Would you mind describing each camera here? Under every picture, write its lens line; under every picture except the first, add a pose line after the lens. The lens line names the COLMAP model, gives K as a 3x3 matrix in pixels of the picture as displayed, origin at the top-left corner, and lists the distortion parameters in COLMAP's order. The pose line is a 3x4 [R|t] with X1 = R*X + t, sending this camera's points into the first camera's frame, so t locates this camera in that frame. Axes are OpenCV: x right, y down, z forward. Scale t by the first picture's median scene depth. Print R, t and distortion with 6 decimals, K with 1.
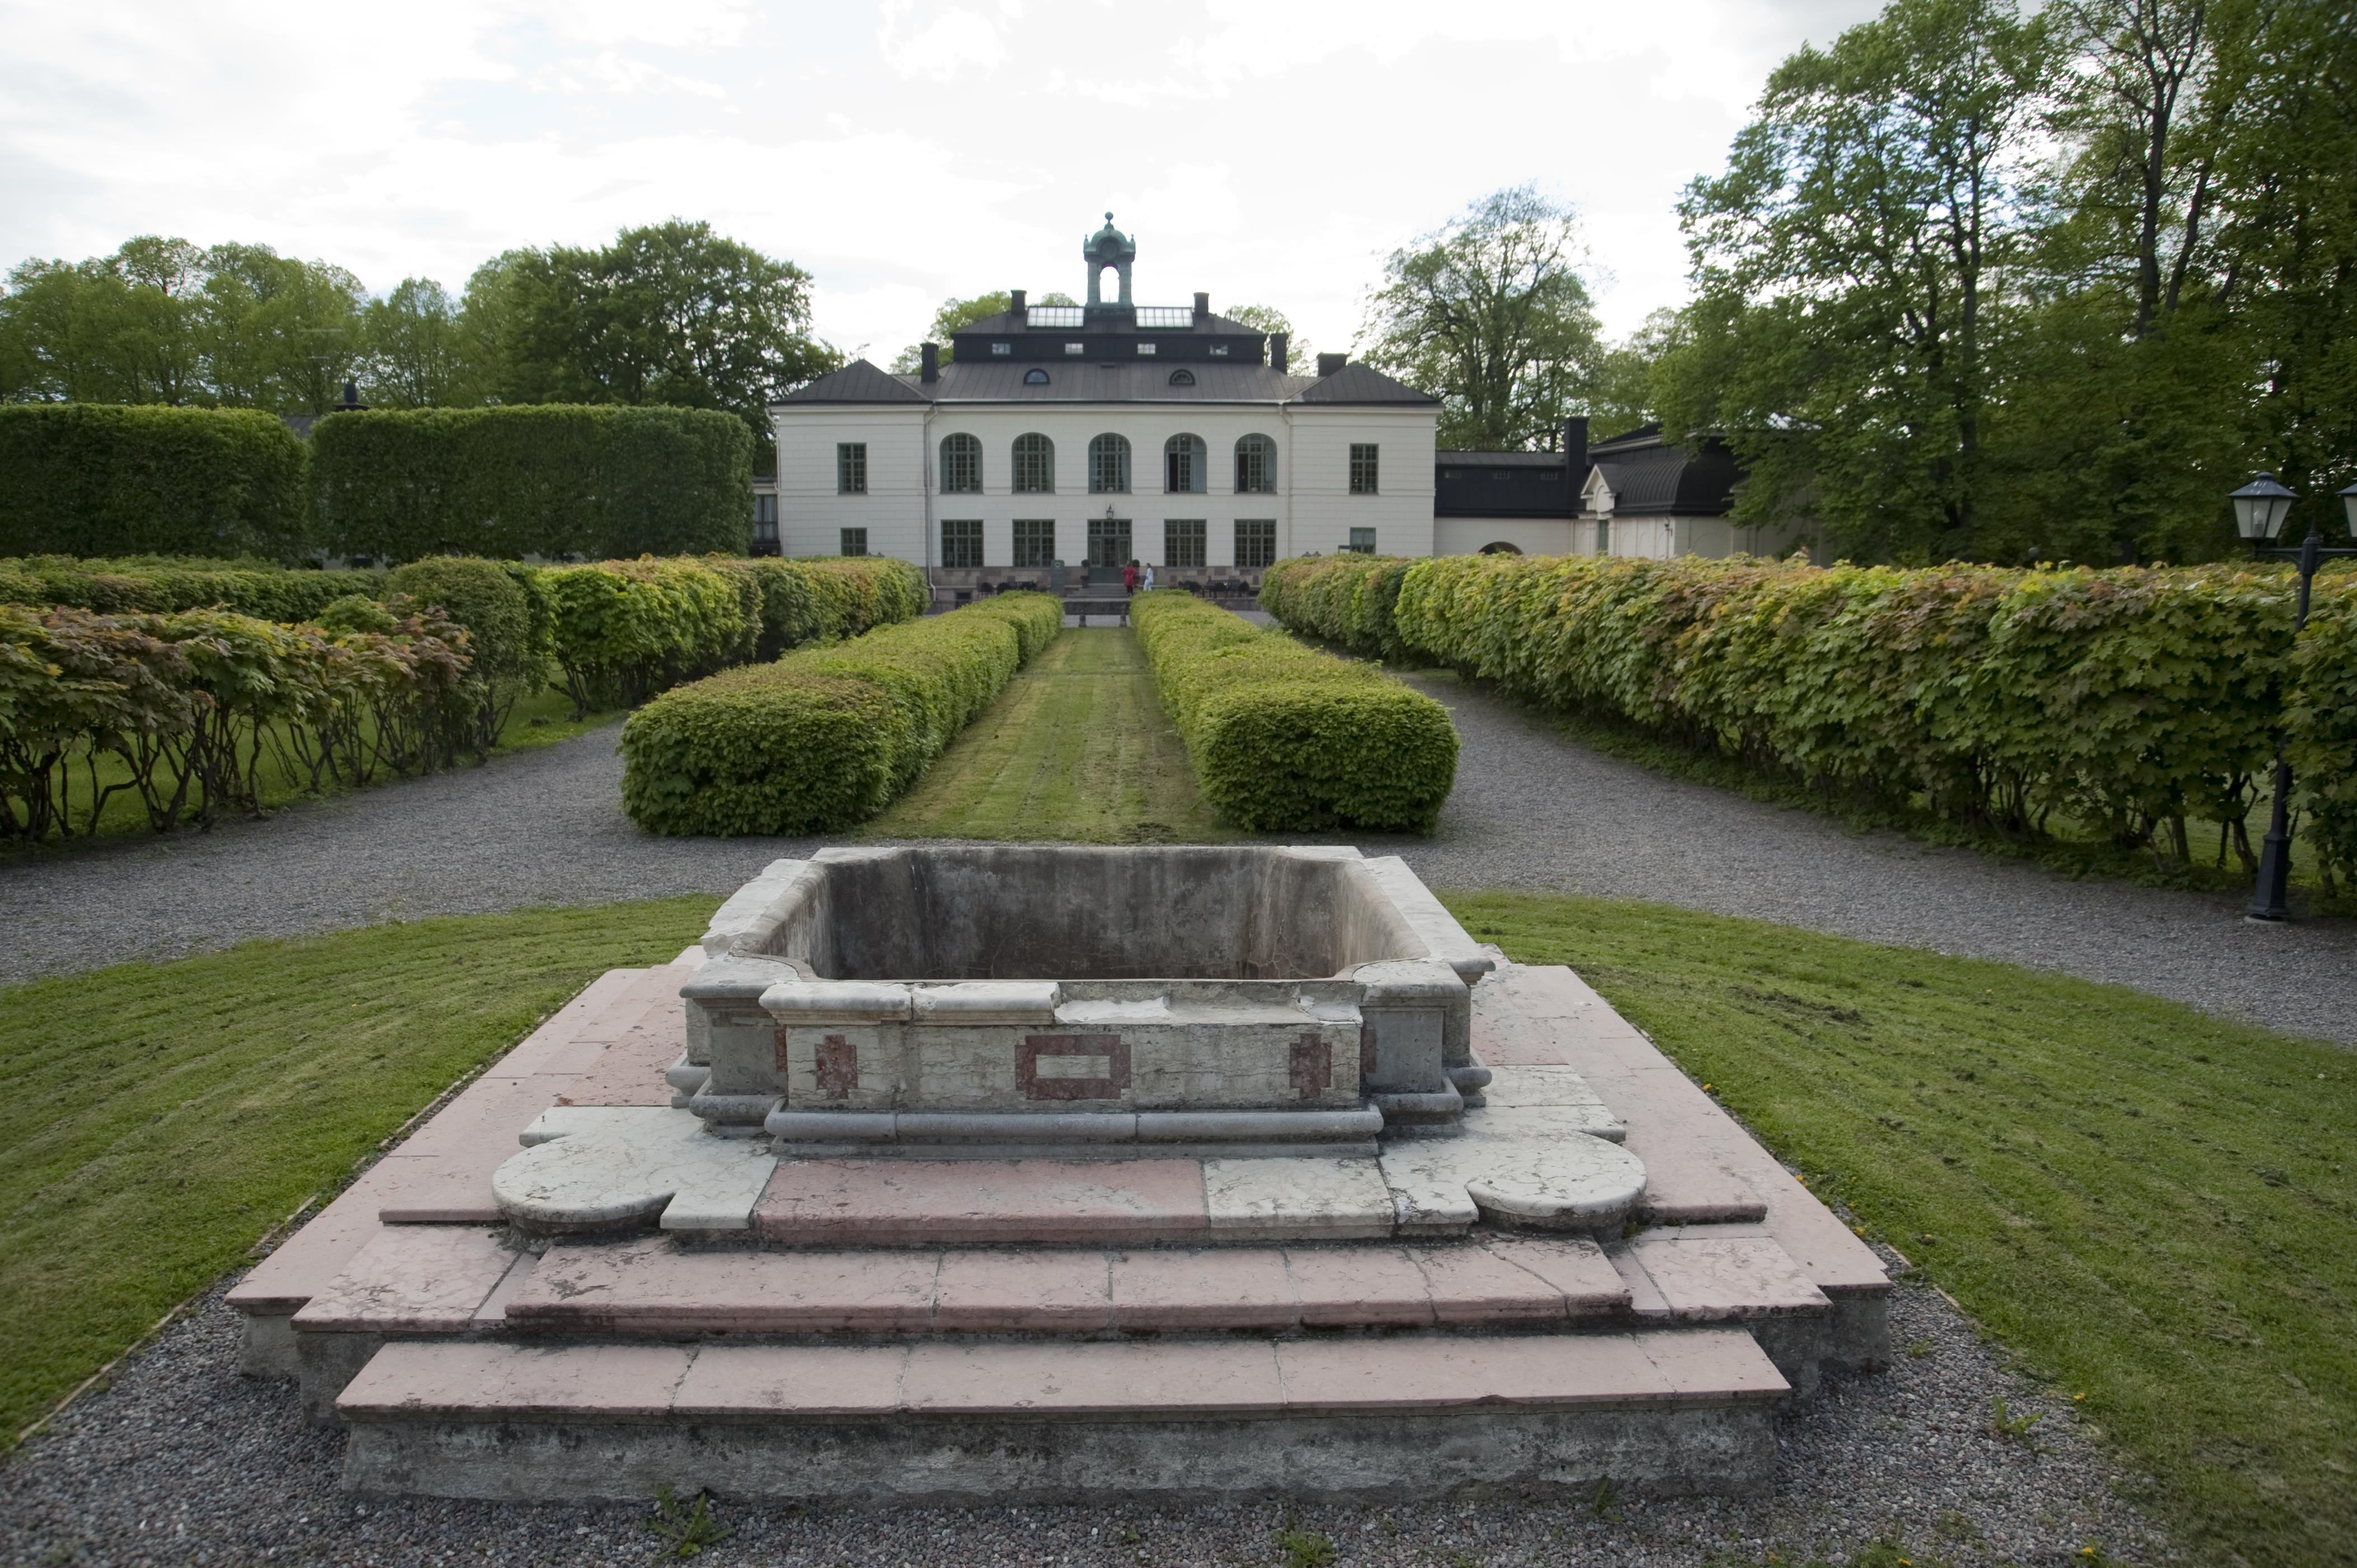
lens RADIAL K [[1703.9, 0, 1193.4], [0, 1703.9, 860.4], [0, 0, 1]] dist [-0.114639, 0.066924]
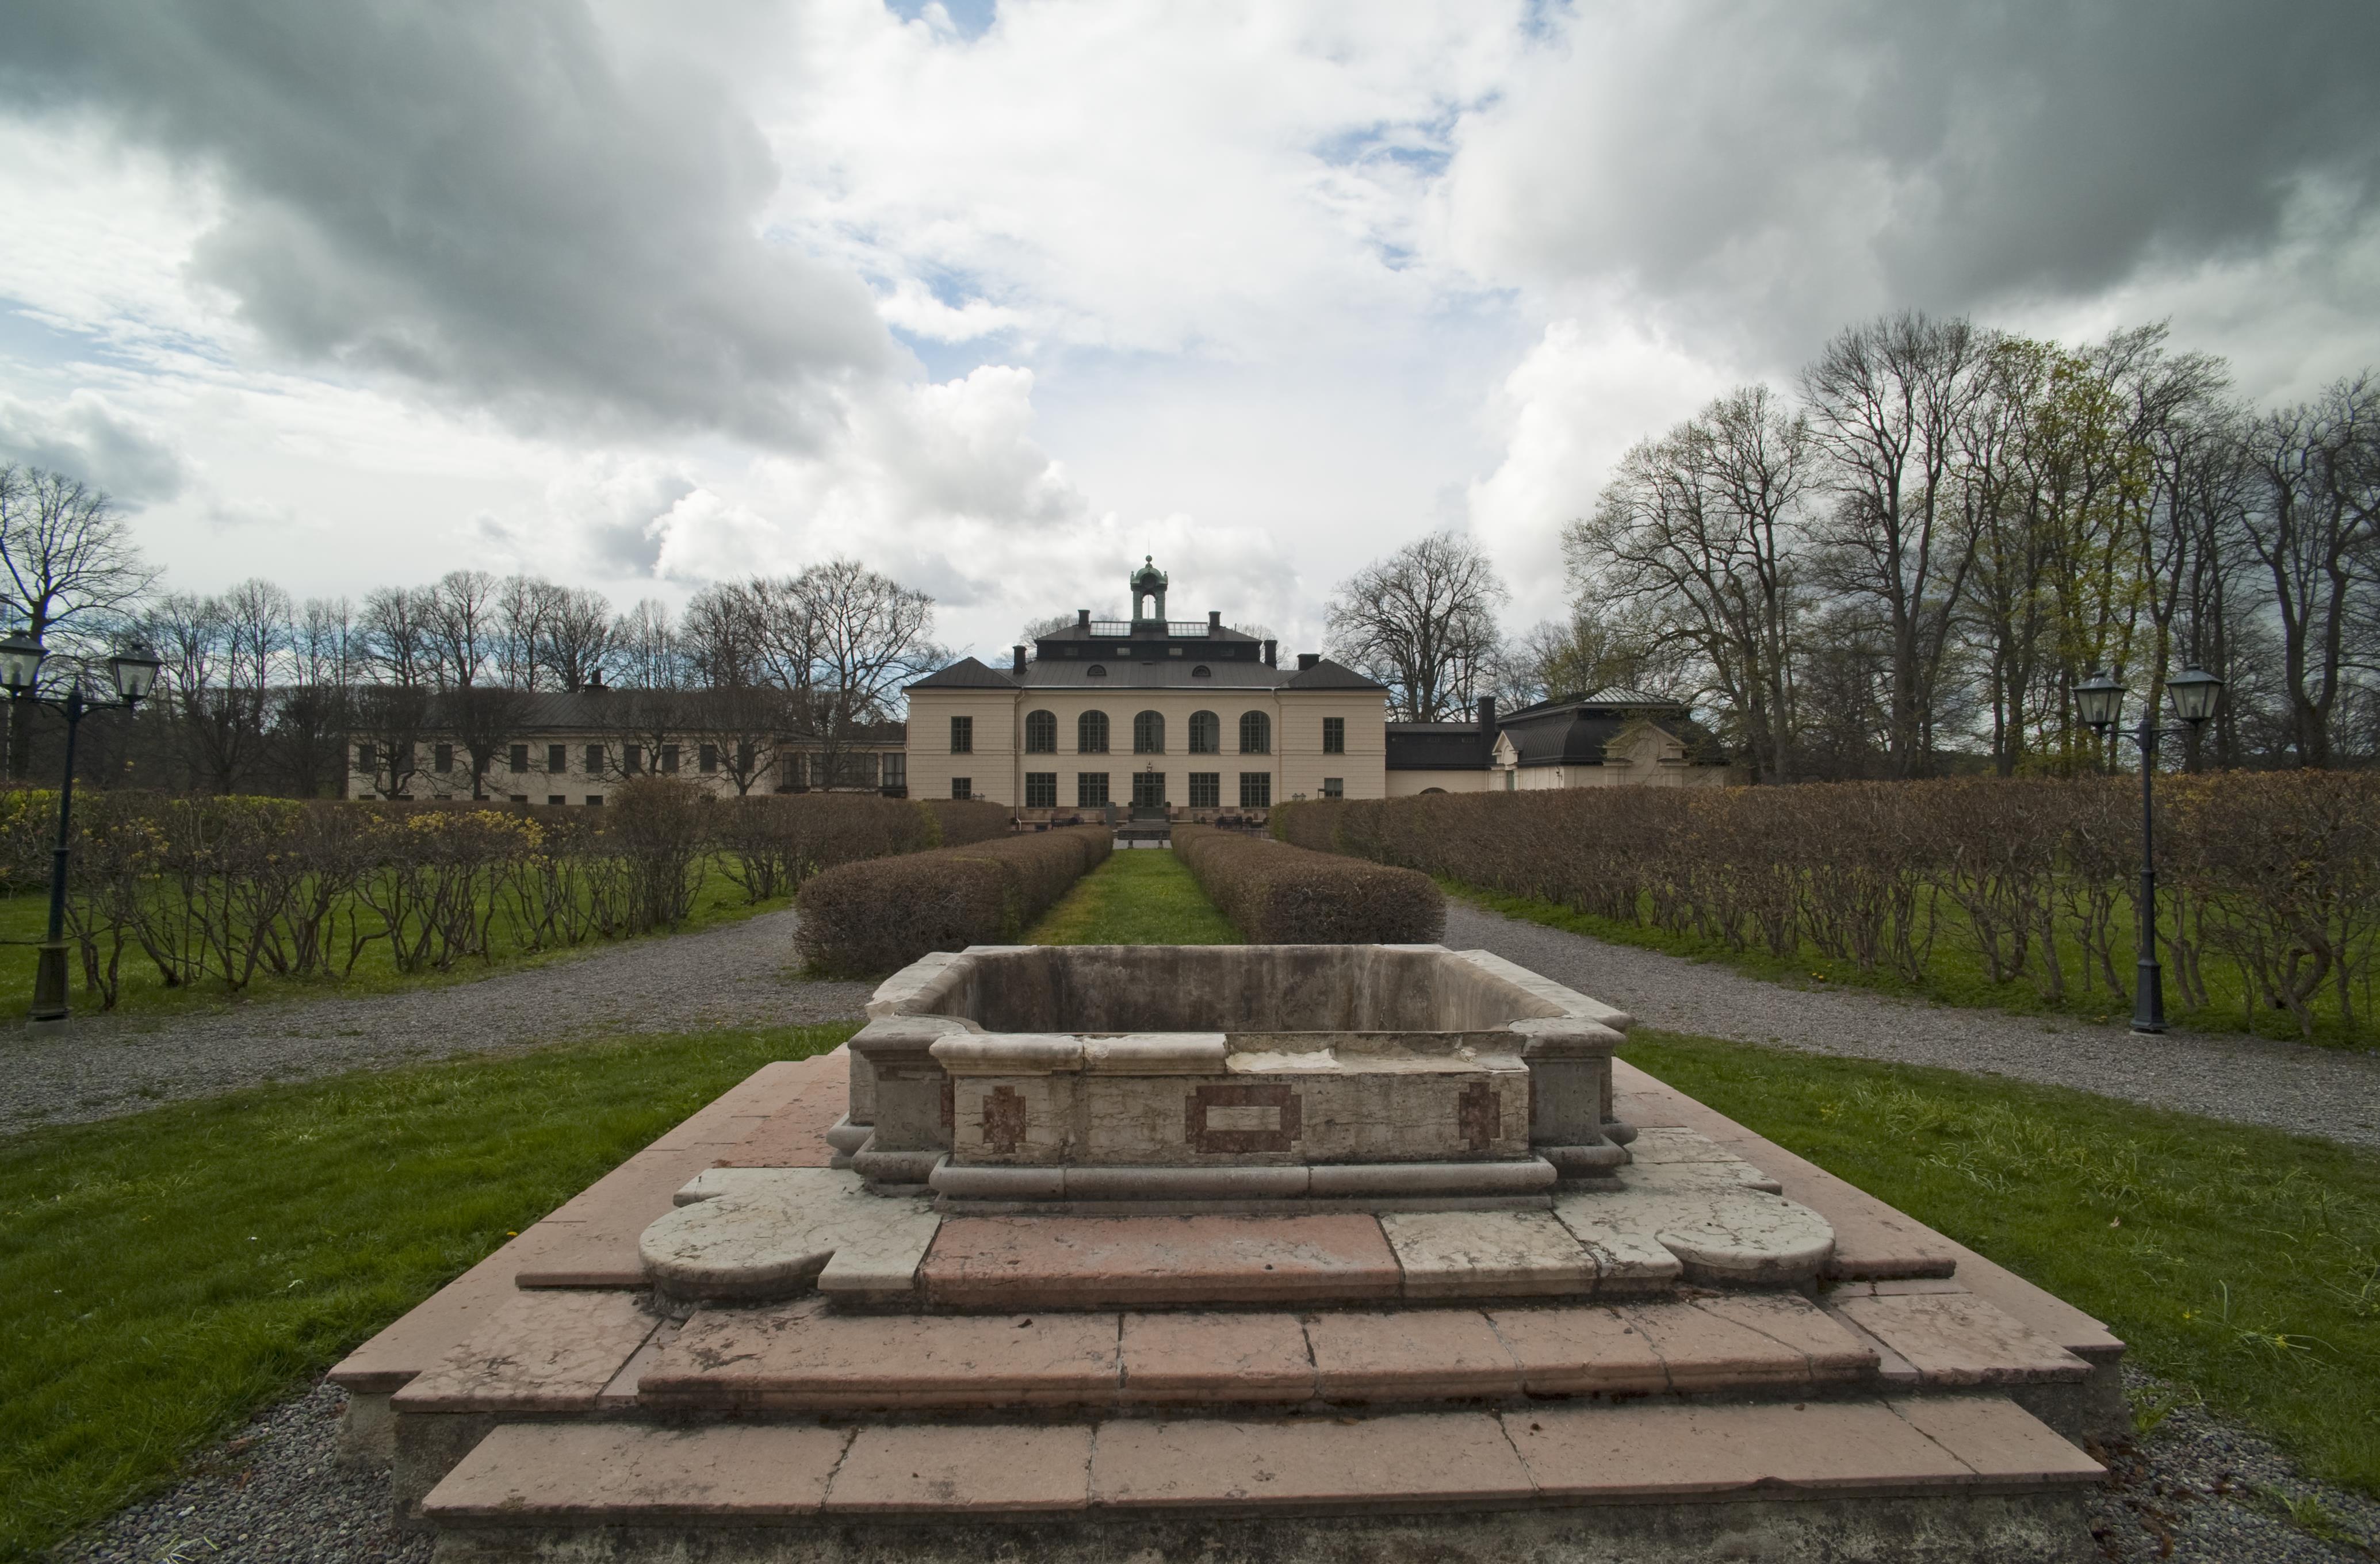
lens RADIAL K [[1256.4, 0, 1210.0], [0, 1256.4, 770.1], [0, 0, 1]] dist [-0.048792, 0.019797]
pose [[0.999993, -0.003592, 0.000724, -0.090005], [0.003664, 0.979869, -0.199606, 0.068094], [0.000007, 0.199607, 0.979876, 0.241604]]
